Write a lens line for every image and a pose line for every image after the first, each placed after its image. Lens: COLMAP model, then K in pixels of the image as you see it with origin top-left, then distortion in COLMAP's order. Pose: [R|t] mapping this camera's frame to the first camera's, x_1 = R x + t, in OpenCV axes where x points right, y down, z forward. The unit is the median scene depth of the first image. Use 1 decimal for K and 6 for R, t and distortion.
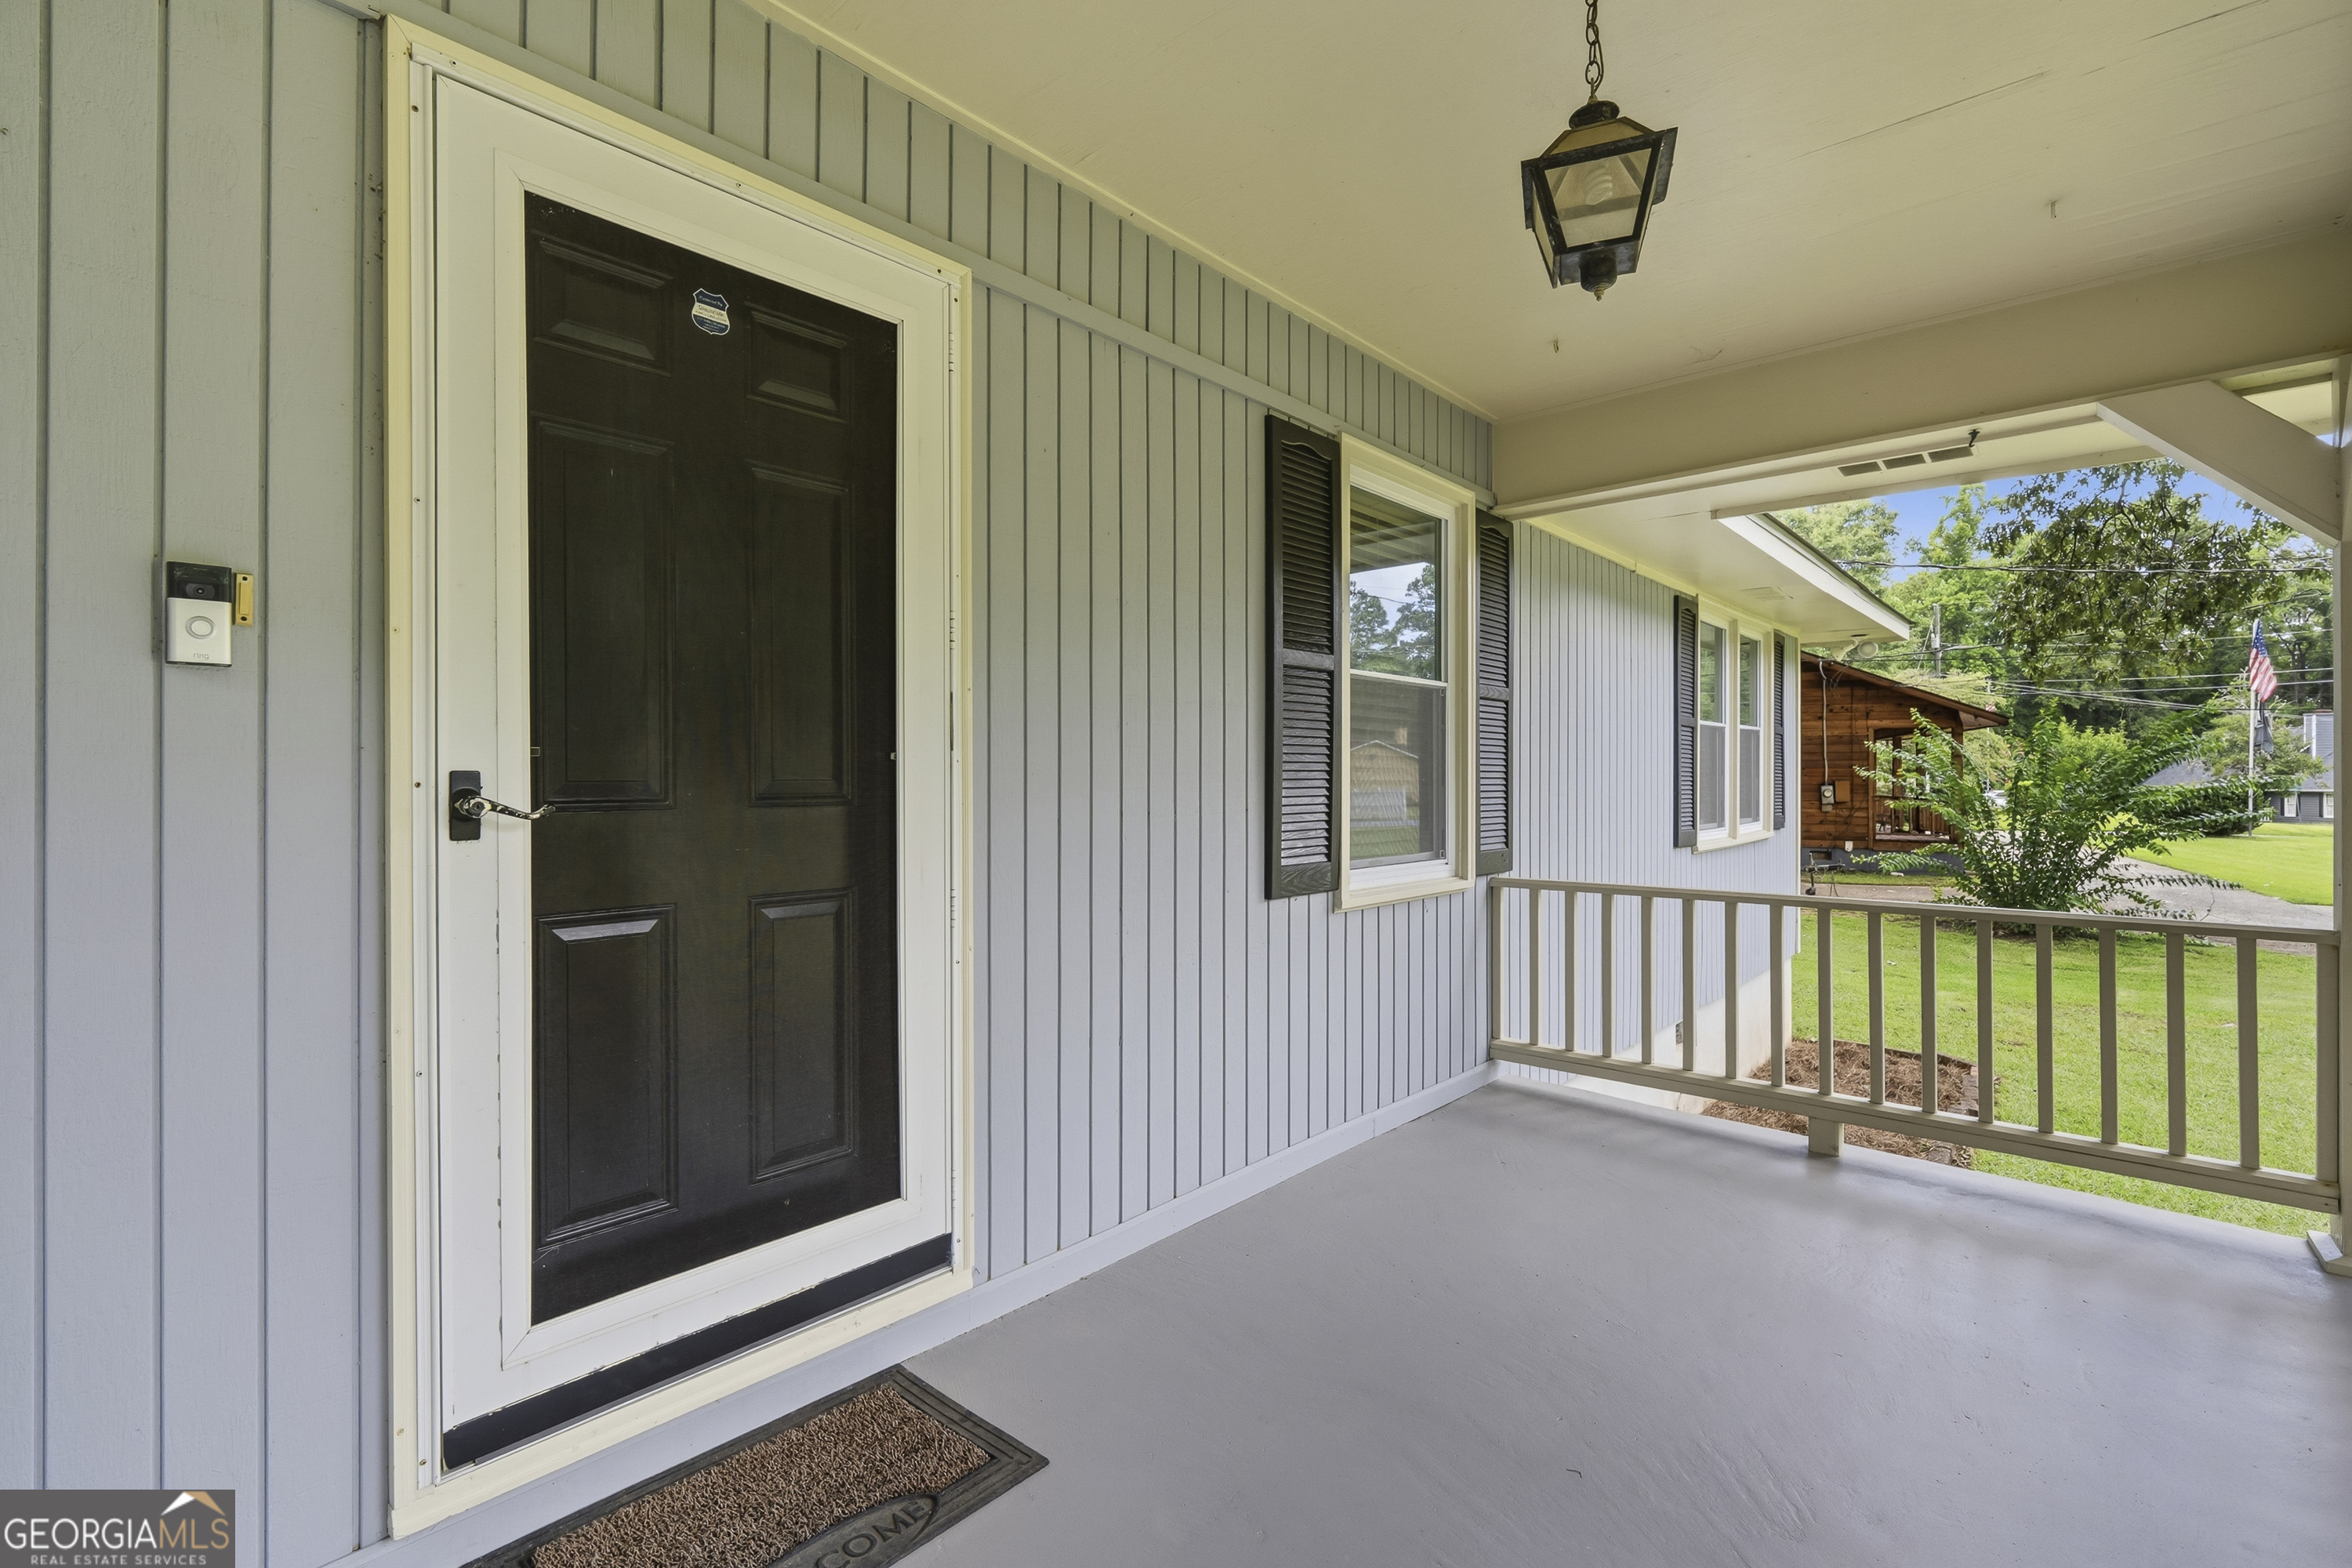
lens RADIAL K [[1065.7, 0, 1178.9], [0, 1065.7, 779.9], [0, 0, 1]] dist [-0.010103, 0.001237]
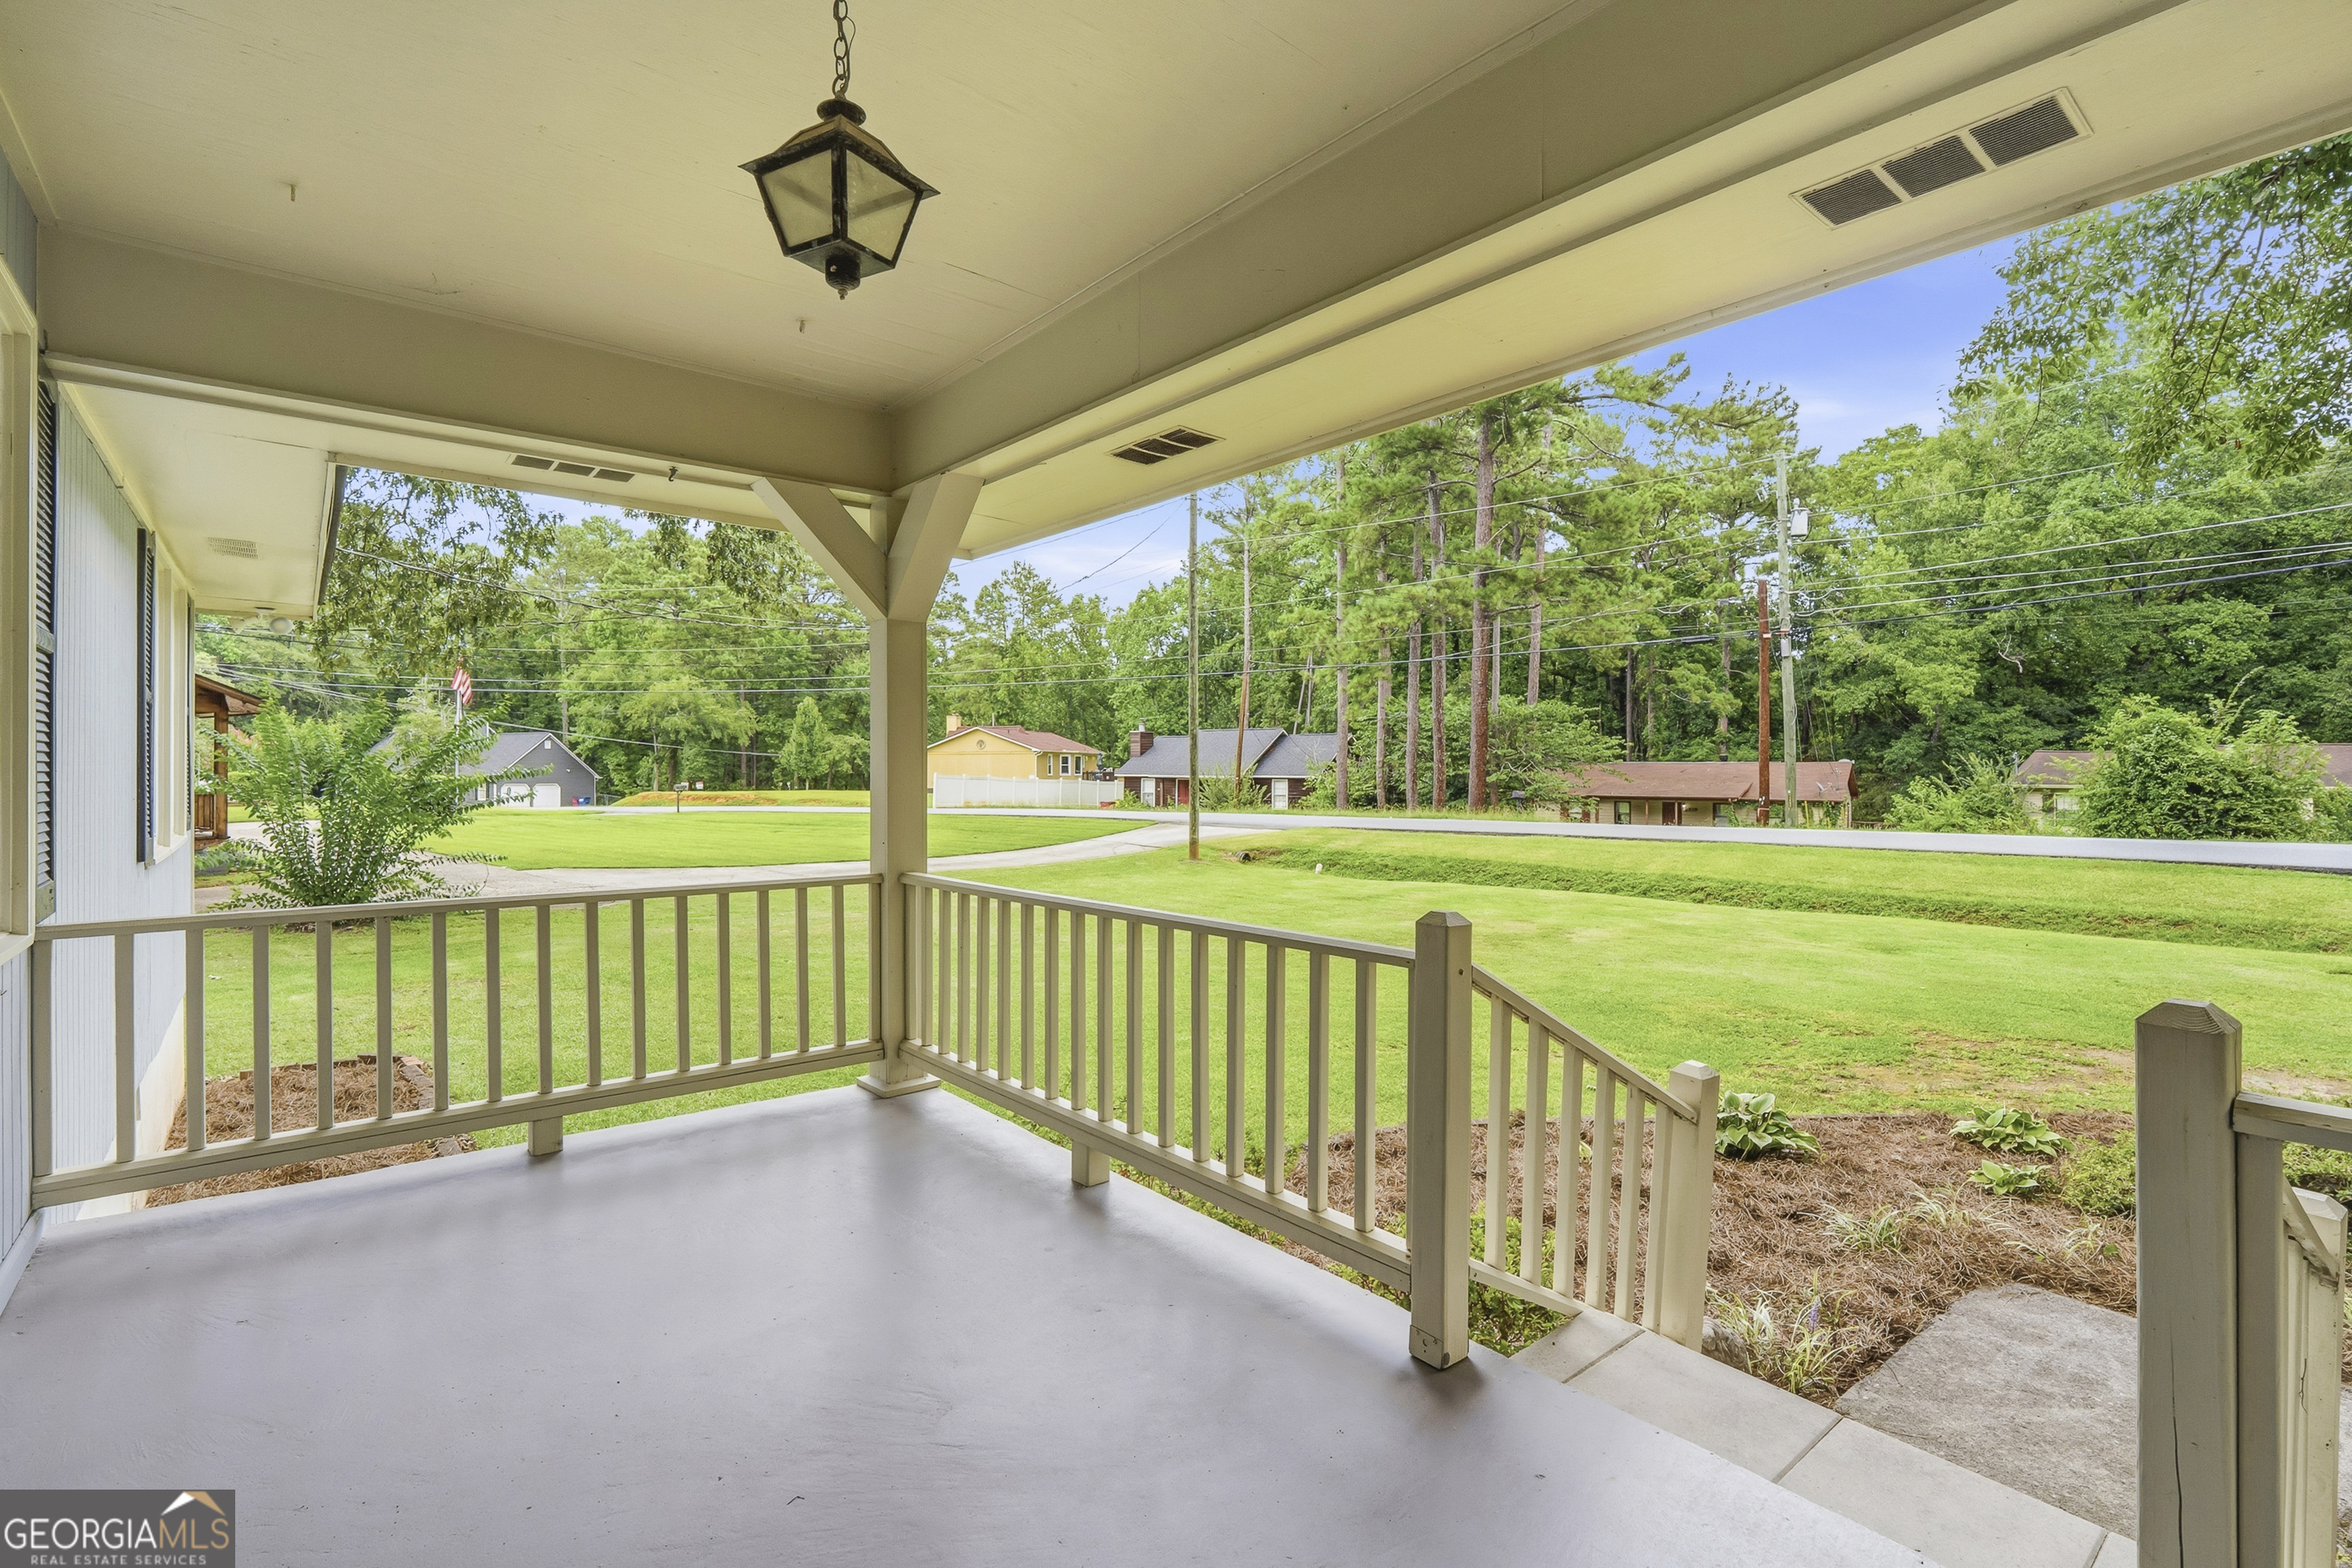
lens RADIAL K [[1065.7, 0, 1172.0], [0, 1065.7, 775.1], [0, 0, 1]] dist [-0.010103, 0.001237]
pose [[0.162571, -0.004031, 0.986689, -0.169013], [-0.001988, 0.999988, 0.004413, -0.003252], [-0.986695, -0.002679, 0.162561, 0.166000]]
